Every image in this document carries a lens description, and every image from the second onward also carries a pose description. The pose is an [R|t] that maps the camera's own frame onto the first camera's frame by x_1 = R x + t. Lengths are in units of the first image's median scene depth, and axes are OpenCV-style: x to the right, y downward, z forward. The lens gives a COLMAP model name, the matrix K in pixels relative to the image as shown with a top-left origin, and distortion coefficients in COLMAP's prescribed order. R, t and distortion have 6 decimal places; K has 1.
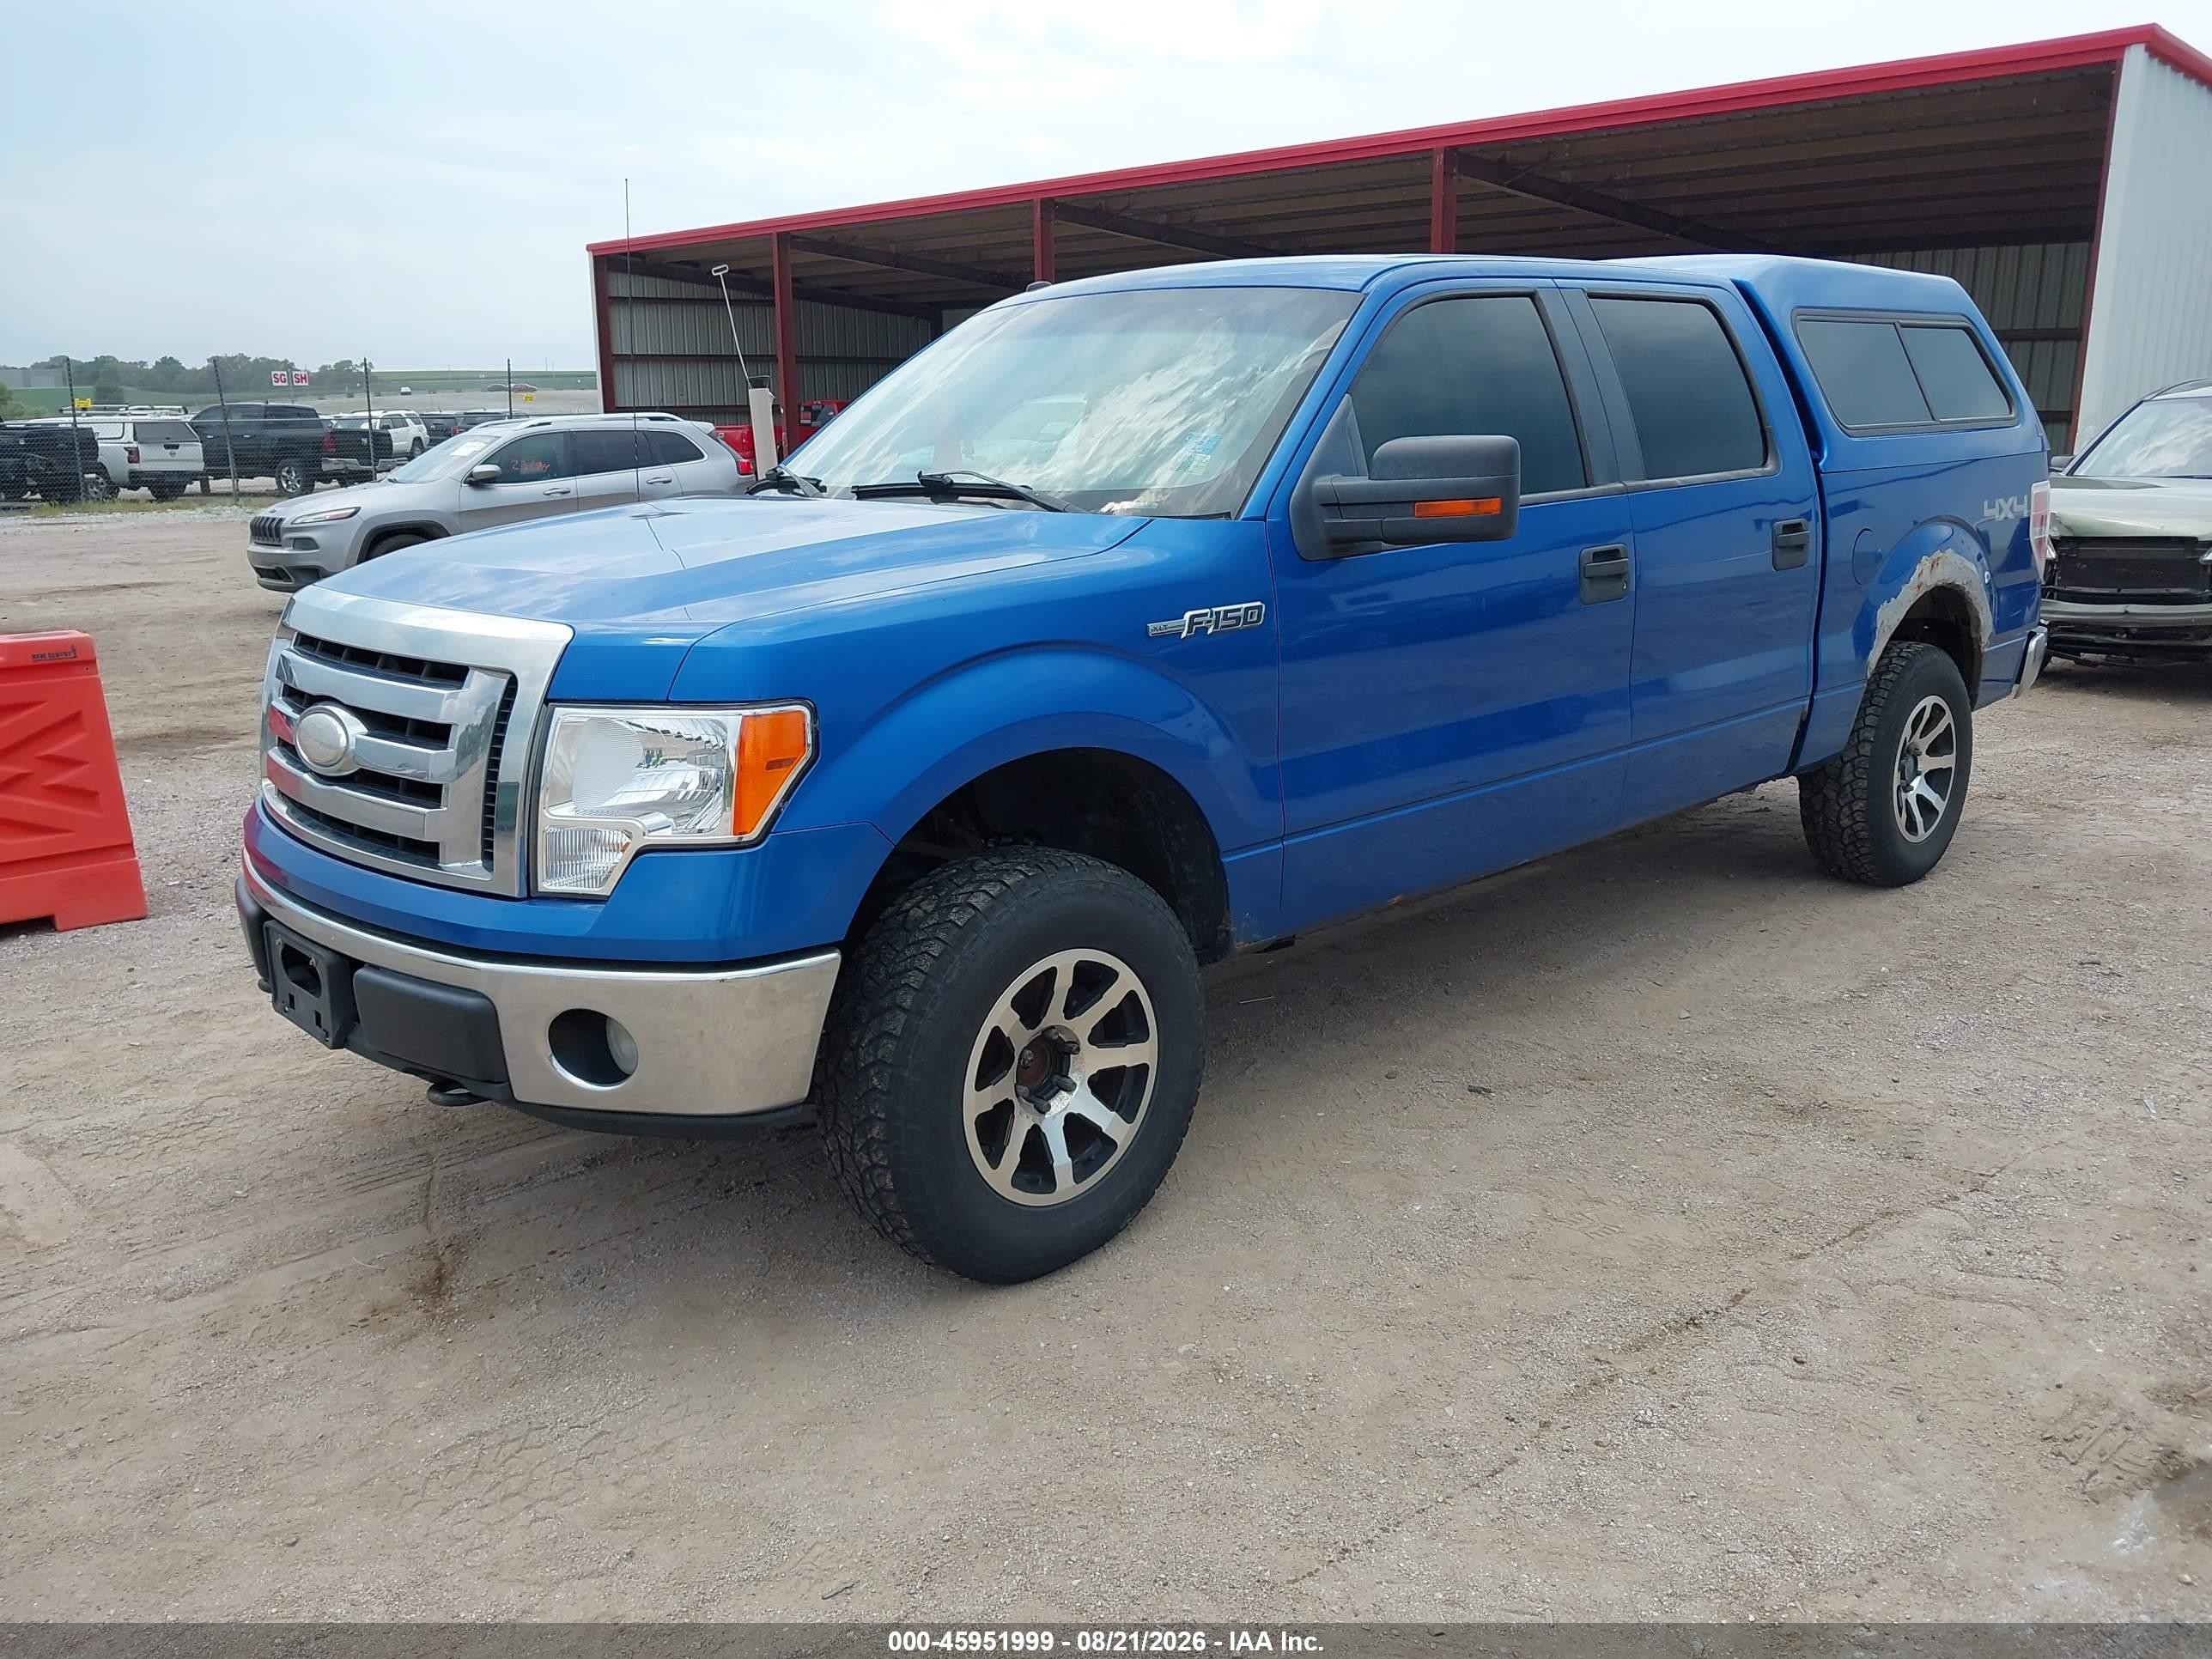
lens RADIAL K [[1743.7, 0, 1111.2], [0, 1743.7, 825.2], [0, 0, 1]] dist [0.010573, -0.007504]
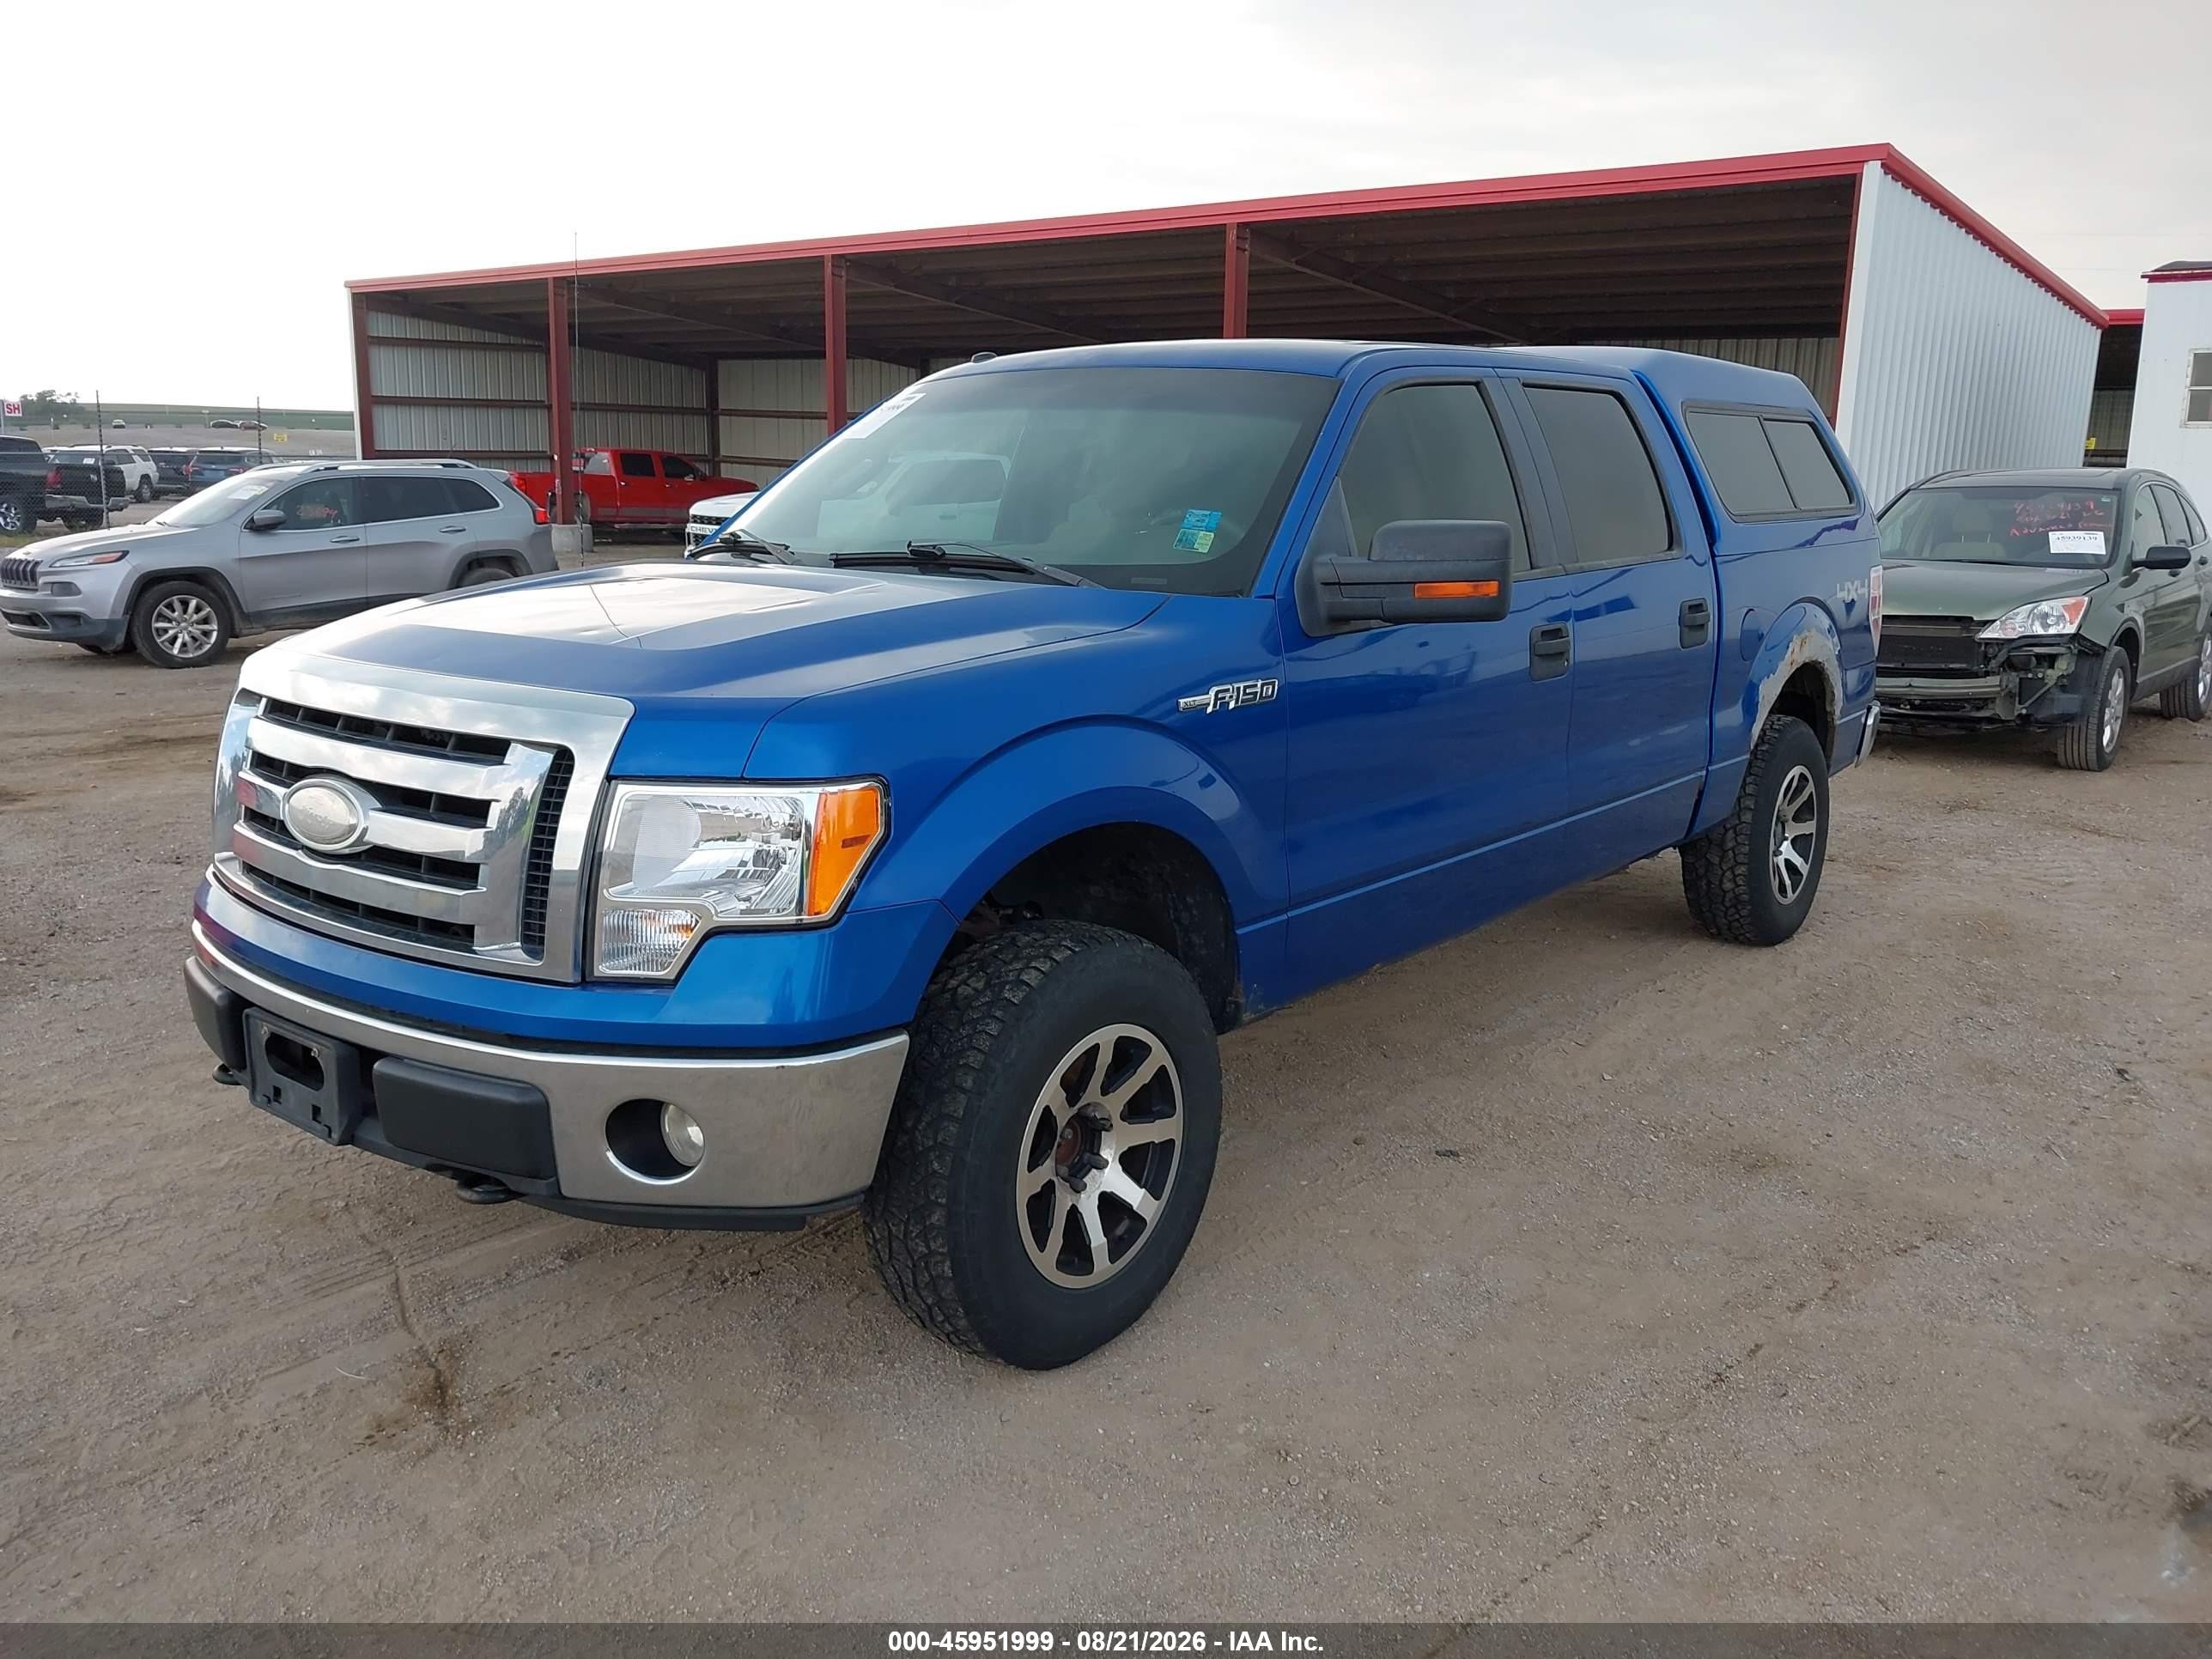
lens RADIAL K [[1745.5, 0, 1106.5], [0, 1745.5, 819.0], [0, 0, 1]] dist [0.008387, 0.003110]
pose [[0.991028, 0.000077, 0.133654, -0.145114], [0.004641, 0.999377, -0.034989, -0.010757], [-0.133573, 0.035296, 0.990410, 0.008763]]
